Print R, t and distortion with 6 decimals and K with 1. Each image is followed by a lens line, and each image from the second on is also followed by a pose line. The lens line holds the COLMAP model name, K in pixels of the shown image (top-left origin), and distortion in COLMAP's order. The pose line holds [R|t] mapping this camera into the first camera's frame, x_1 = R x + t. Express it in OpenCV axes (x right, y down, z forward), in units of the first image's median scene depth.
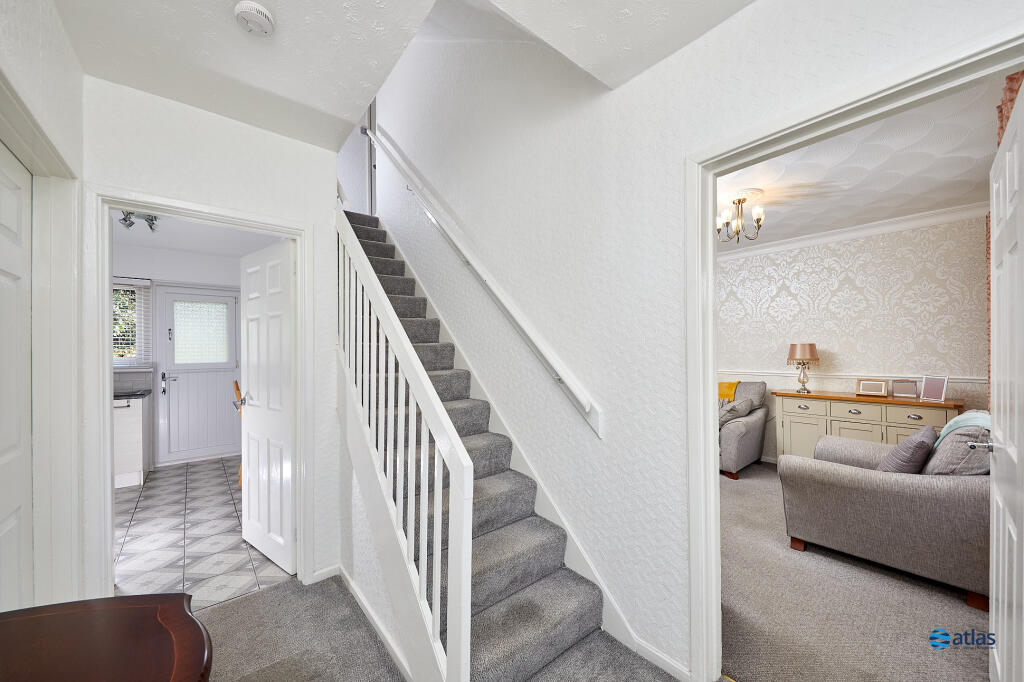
lens RADIAL K [[390.1, 0, 512.0], [0, 390.1, 345.5], [0, 0, 1]] dist [-0.000123, -0.000072]
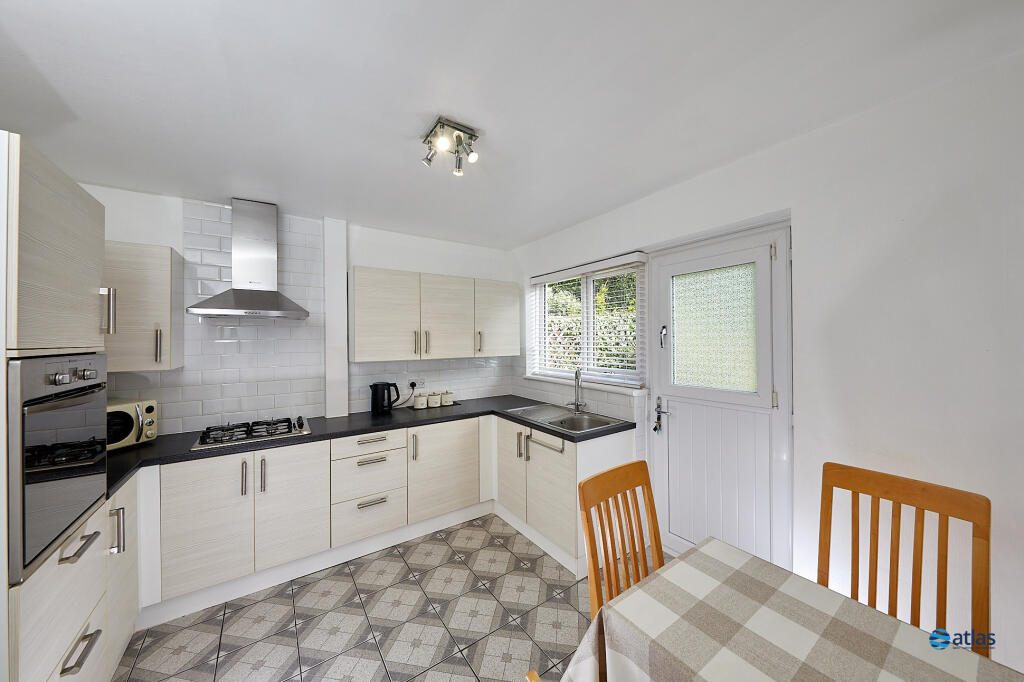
lens RADIAL K [[344.9, 0, 511.7], [0, 344.9, 338.3], [0, 0, 1]] dist [-0.000468, -0.000561]
pose [[-0.062725, 0.008603, -0.997994, -0.342843], [0.018925, 0.999793, 0.007429, -0.032548], [0.997851, -0.018421, -0.062875, 0.813713]]
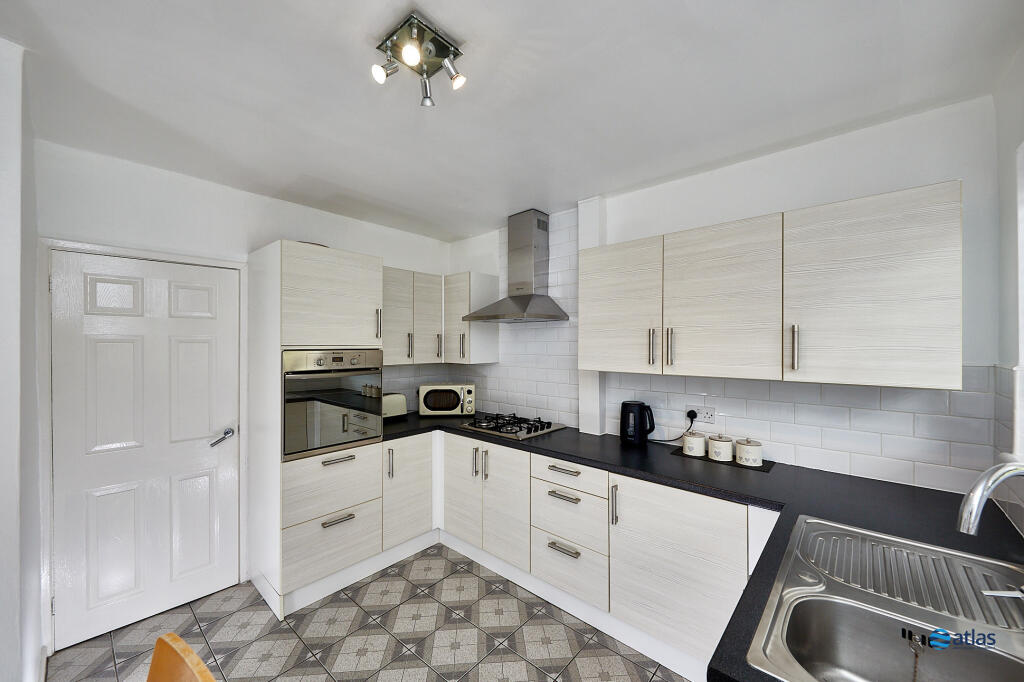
lens RADIAL K [[390.1, 0, 511.0], [0, 390.1, 343.8], [0, 0, 1]] dist [-0.000123, -0.000072]
pose [[-0.985185, 0.009115, -0.171251, -0.713875], [0.010875, 0.999897, -0.009343, -0.024429], [0.171148, -0.011067, -0.985183, 1.016535]]
